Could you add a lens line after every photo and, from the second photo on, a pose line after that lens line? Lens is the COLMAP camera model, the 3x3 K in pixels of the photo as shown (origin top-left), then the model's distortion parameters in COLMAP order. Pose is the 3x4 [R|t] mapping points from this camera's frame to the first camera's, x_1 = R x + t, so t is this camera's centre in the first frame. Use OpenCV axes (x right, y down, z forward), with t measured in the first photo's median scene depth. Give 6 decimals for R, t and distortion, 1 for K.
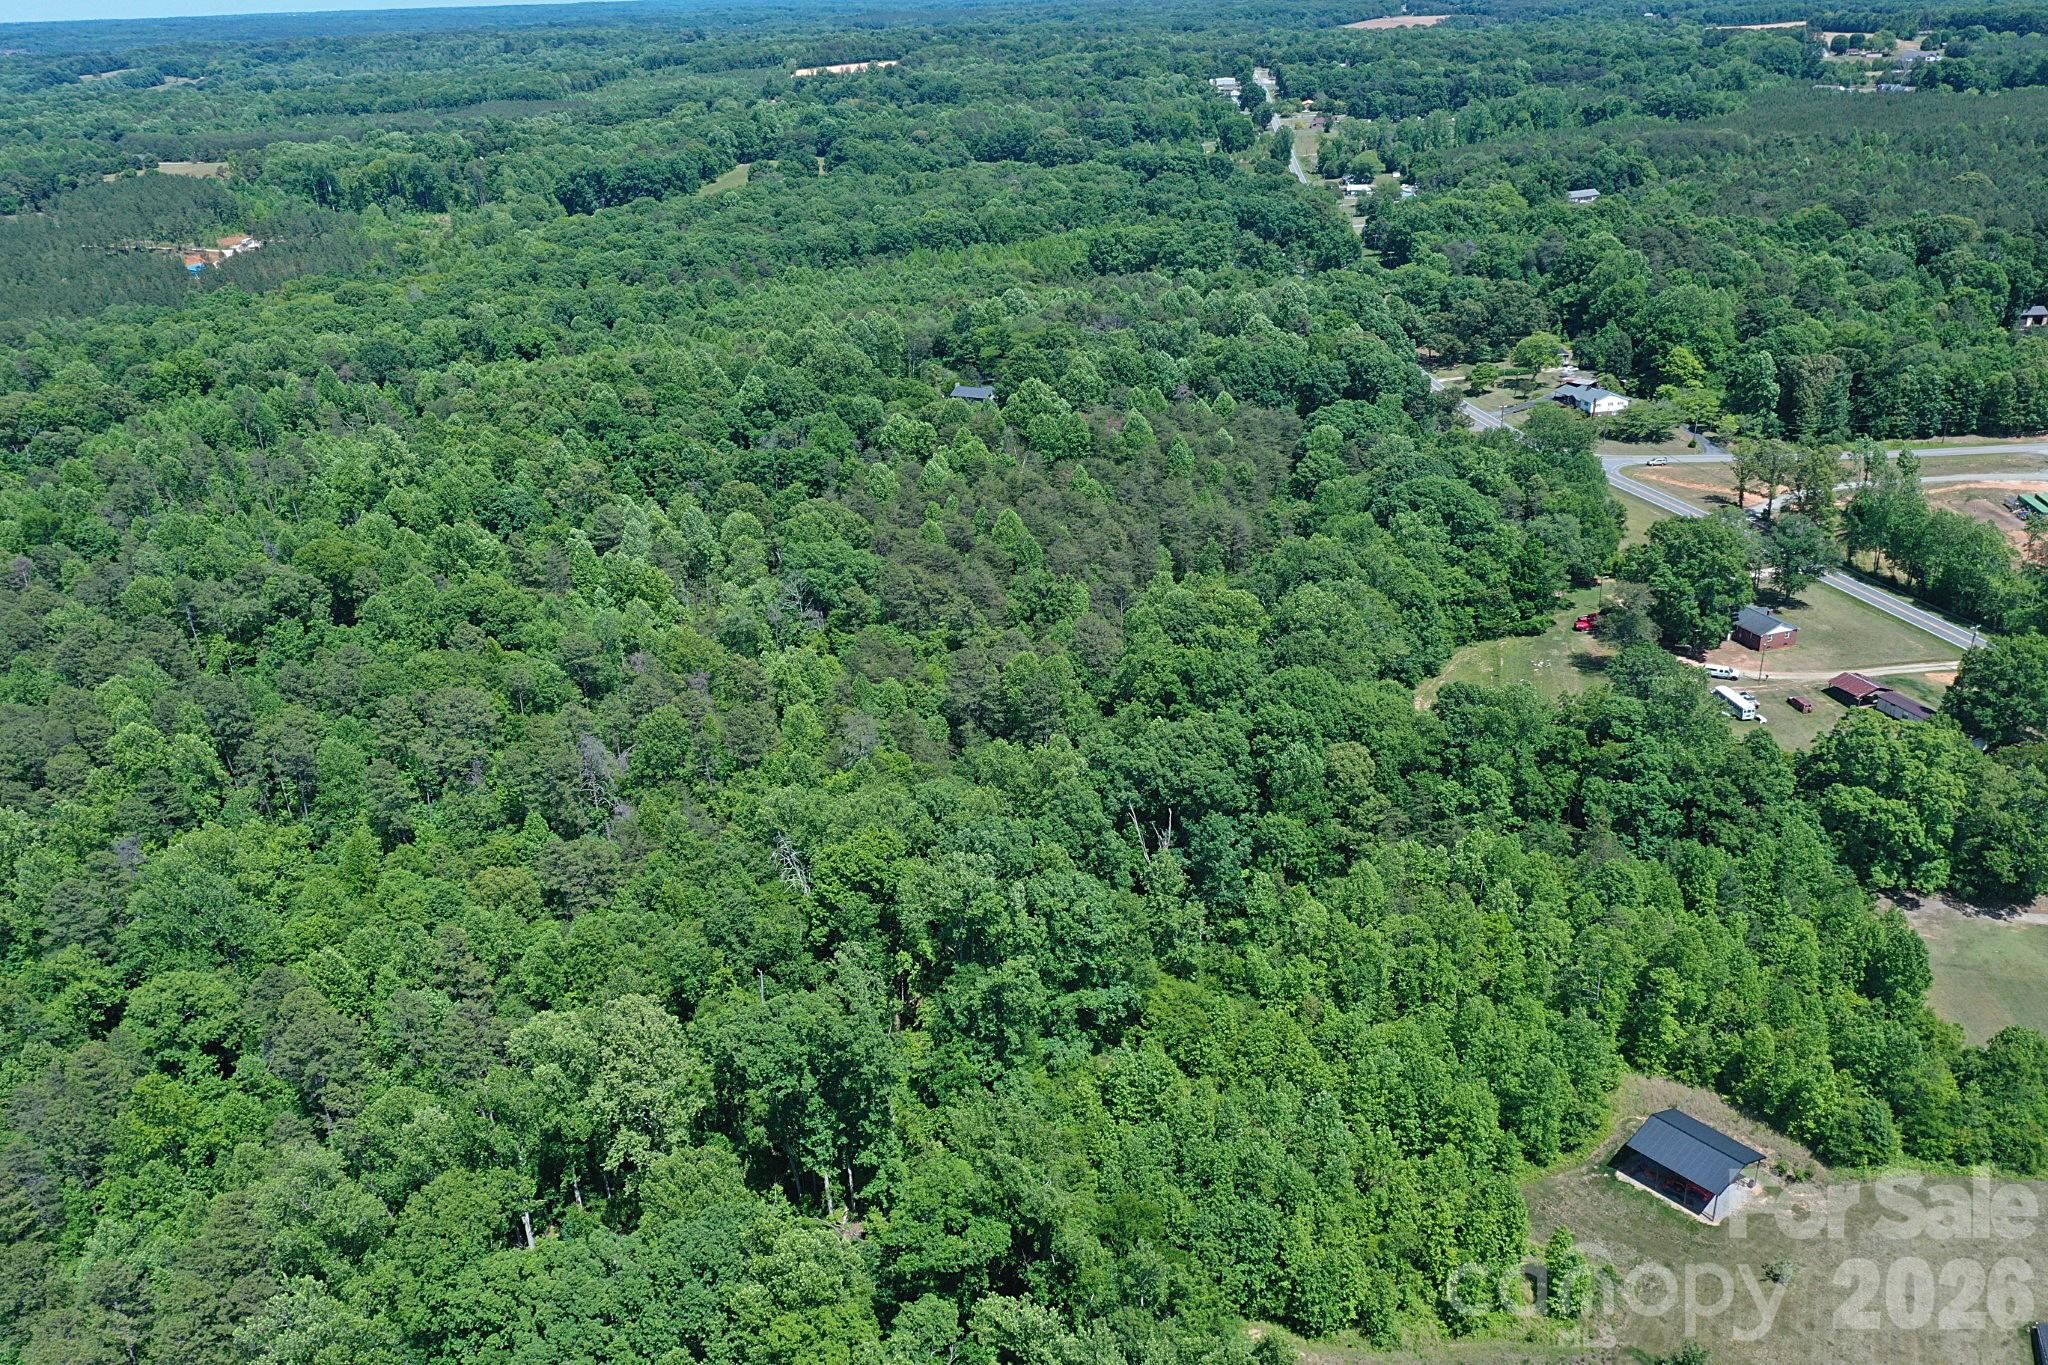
lens RADIAL K [[1621.0, 0, 1022.8], [0, 1621.0, 689.3], [0, 0, 1]] dist [0.012138, 0.003165]
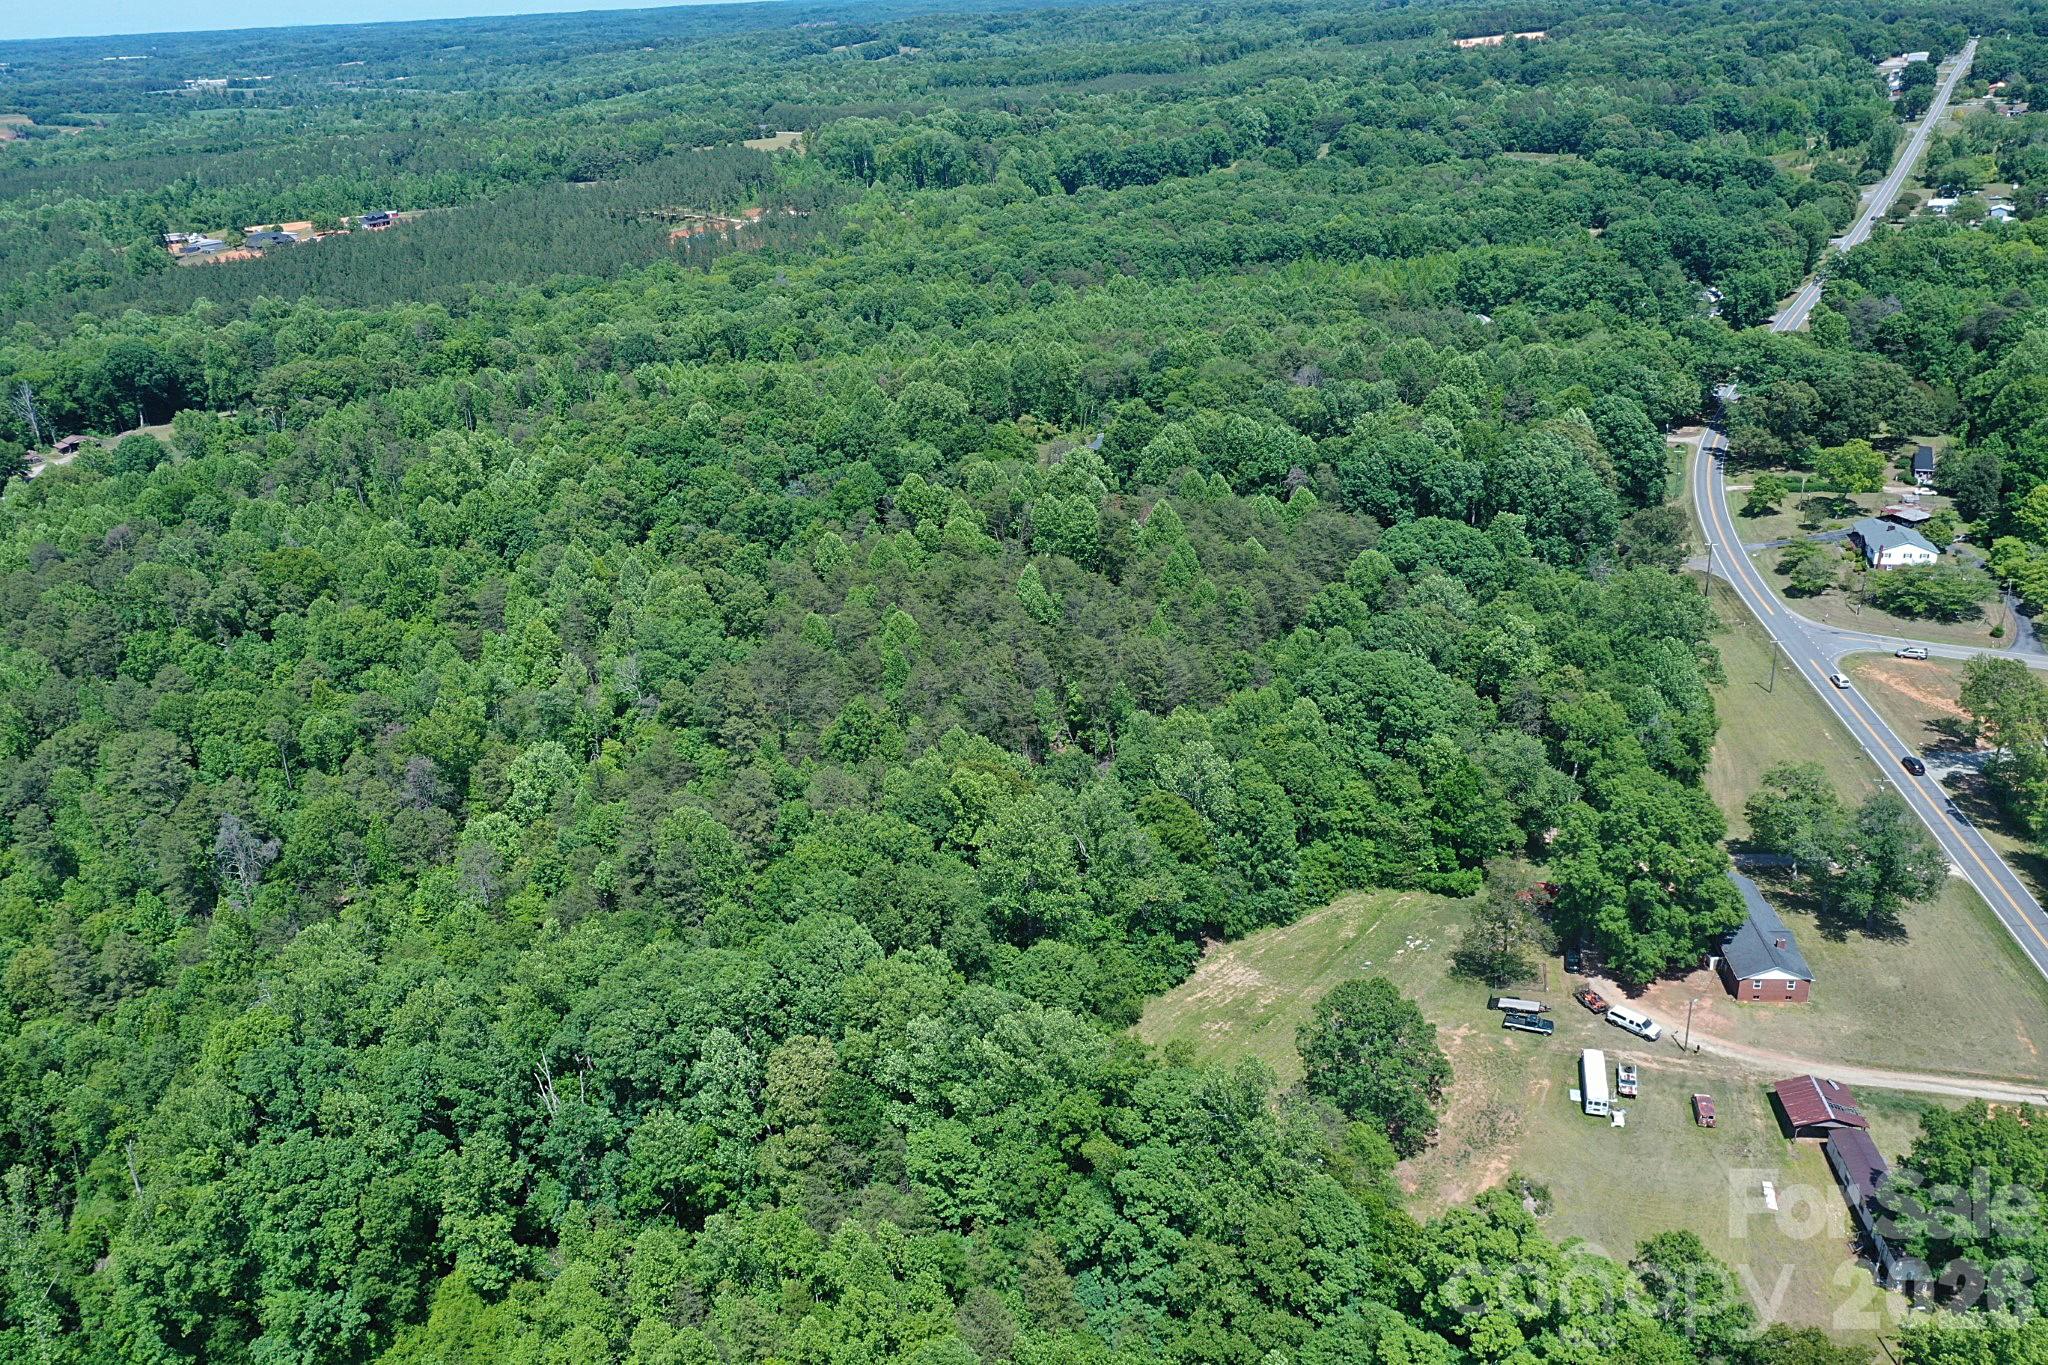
lens RADIAL K [[1627.9, 0, 1025.3], [0, 1627.9, 682.5], [0, 0, 1]] dist [0.010268, 0.004590]
pose [[0.905589, 0.156221, -0.394340, 0.314377], [-0.150375, 0.987563, 0.045900, -0.099625], [0.396606, 0.017733, 0.917818, 0.202993]]
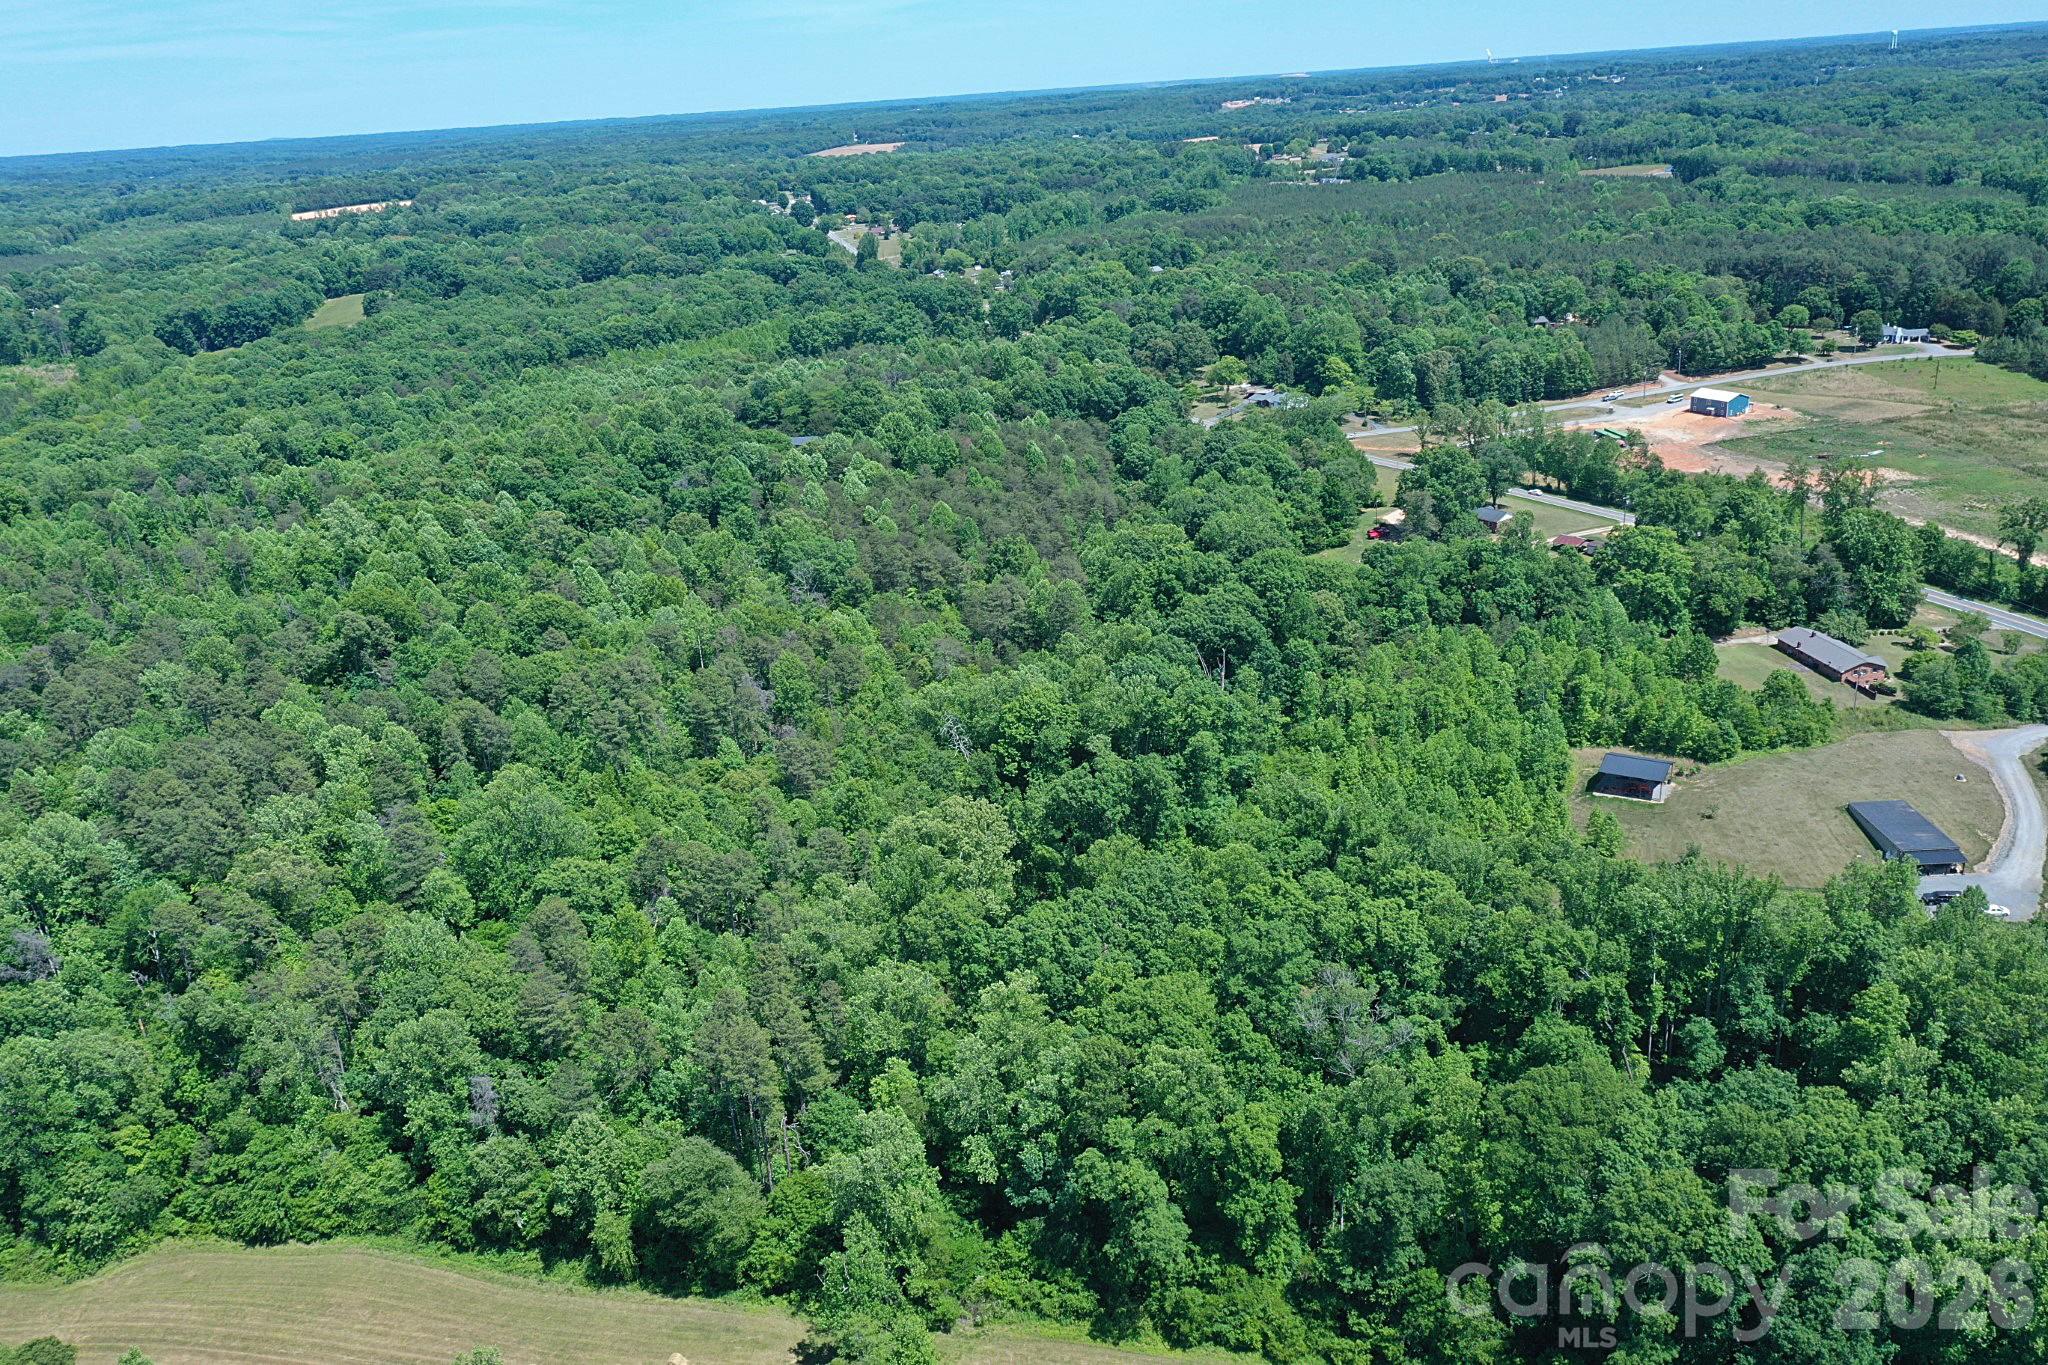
lens RADIAL K [[1631.5, 0, 1021.2], [0, 1631.5, 685.0], [0, 0, 1]] dist [0.009552, 0.010378]
pose [[0.943273, -0.134872, 0.303391, -0.284568], [0.157988, 0.986025, -0.052866, 0.085136], [-0.292021, 0.097799, 0.951398, -0.164668]]
